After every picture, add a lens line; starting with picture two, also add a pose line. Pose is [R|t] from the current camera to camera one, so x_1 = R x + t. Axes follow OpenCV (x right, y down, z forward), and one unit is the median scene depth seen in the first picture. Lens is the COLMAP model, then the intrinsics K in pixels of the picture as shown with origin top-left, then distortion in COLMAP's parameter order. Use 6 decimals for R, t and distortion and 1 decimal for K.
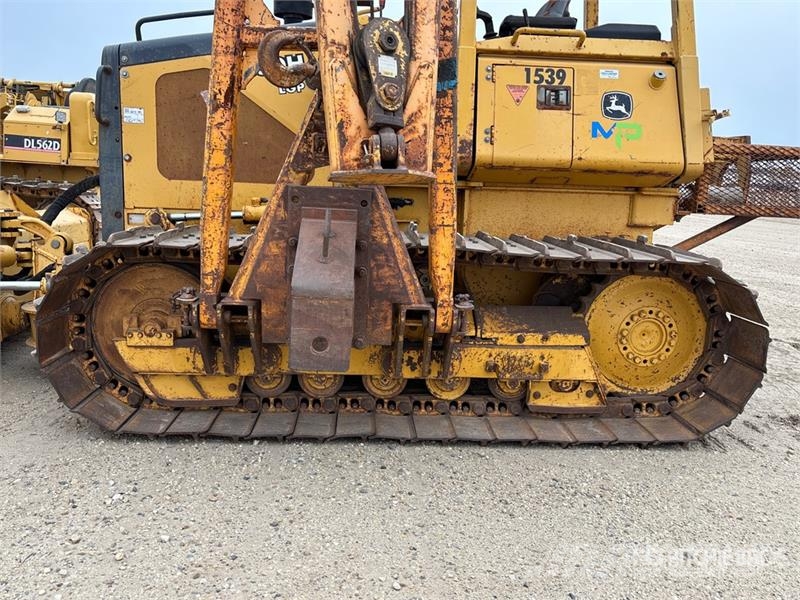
lens RADIAL K [[688.5, 0, 399.5], [0, 688.5, 297.1], [0, 0, 1]] dist [0.029455, -0.020439]
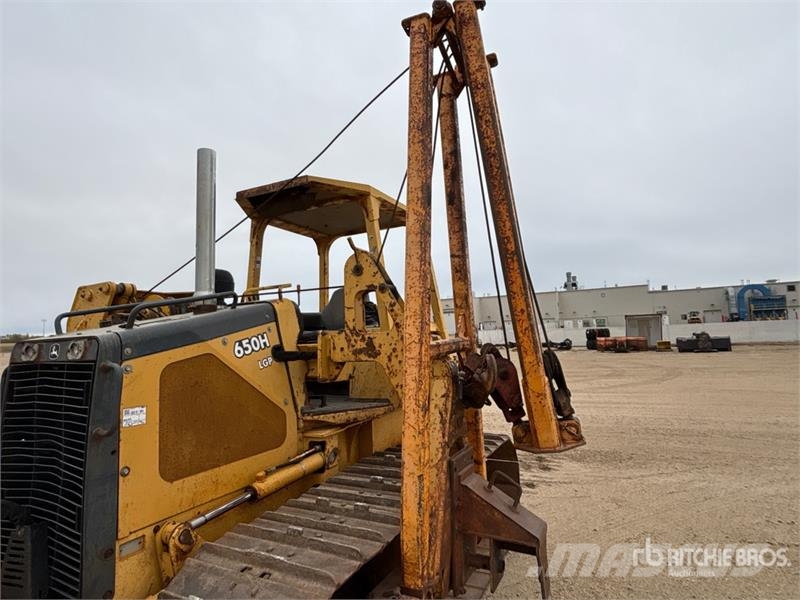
lens RADIAL K [[444.5, 0, 398.6], [0, 444.5, 289.5], [0, 0, 1]] dist [0.001560, -0.005437]
pose [[0.511106, 0.041437, 0.858518, -0.741076], [0.199293, 0.965904, -0.165265, -0.279992], [-0.836094, 0.255564, 0.485421, 0.477437]]
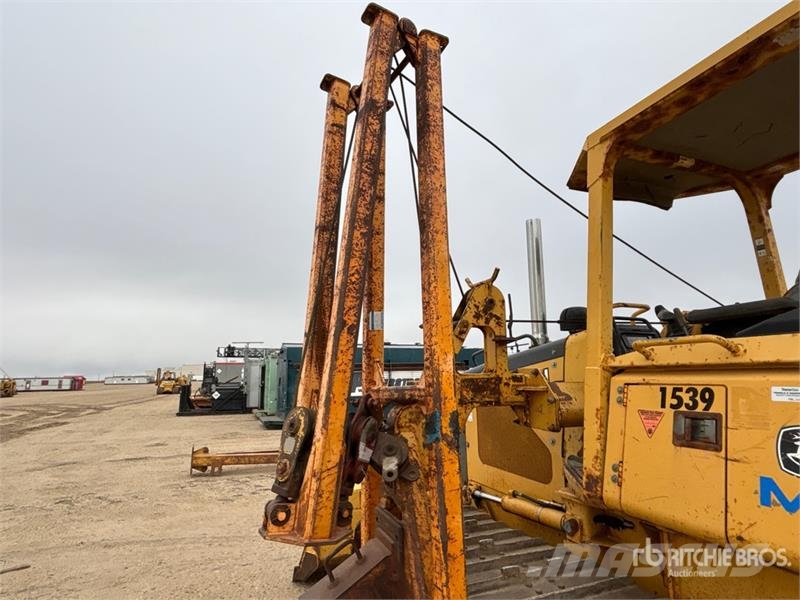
lens RADIAL K [[444.5, 0, 403.4], [0, 444.5, 296.4], [0, 0, 1]] dist [0.001560, -0.005437]
pose [[0.332045, -0.204614, -0.920803, 0.561105], [-0.132219, 0.956455, -0.260215, -0.262526], [0.933951, 0.208151, 0.290532, 0.572409]]
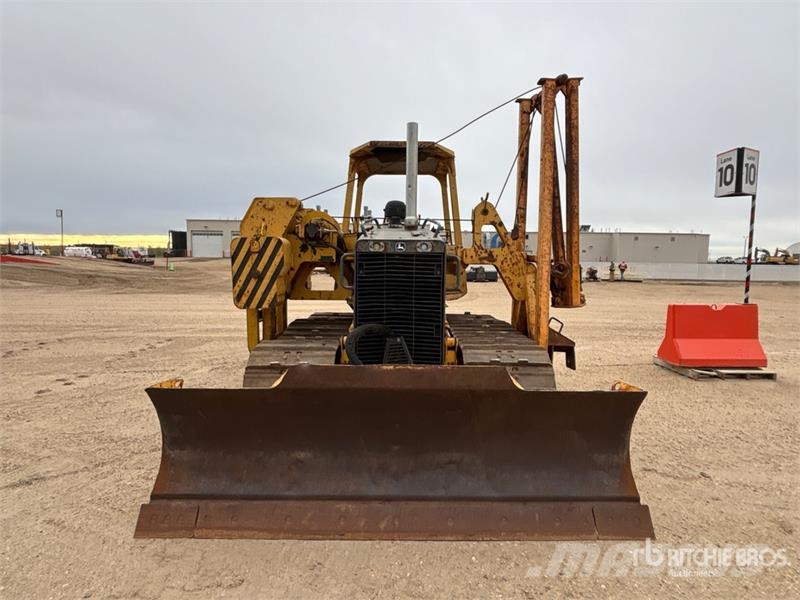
lens RADIAL K [[444.5, 0, 403.0], [0, 444.5, 291.9], [0, 0, 1]] dist [0.001560, -0.005437]
pose [[0.068059, -0.097789, 0.992877, -1.522077], [0.157395, 0.983775, 0.086104, -0.374876], [-0.985188, 0.150414, 0.082346, 1.097691]]
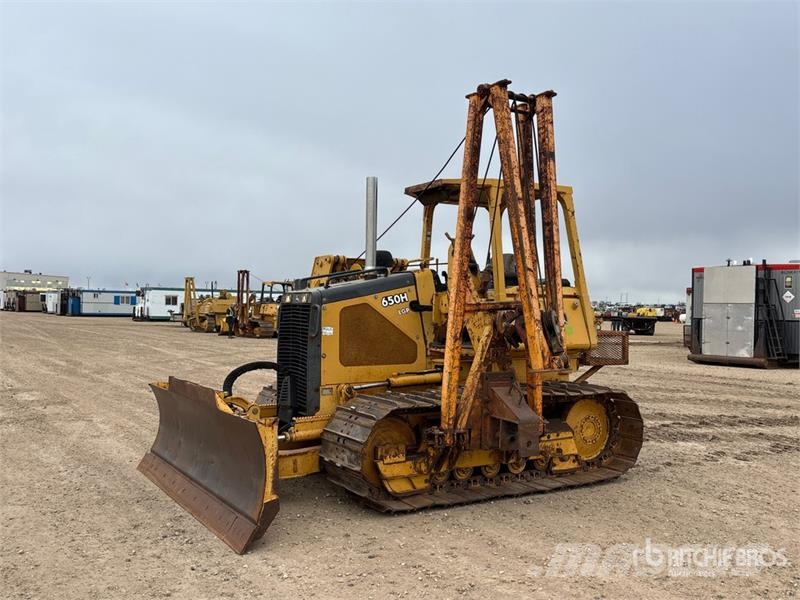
lens RADIAL K [[720.3, 0, 398.1], [0, 720.3, 282.5], [0, 0, 1]] dist [0.030423, -0.027565]
pose [[0.890332, -0.015415, 0.455050, -1.124139], [0.099941, 0.981670, -0.162286, -0.079968], [-0.444207, 0.189966, 0.875553, -0.715227]]
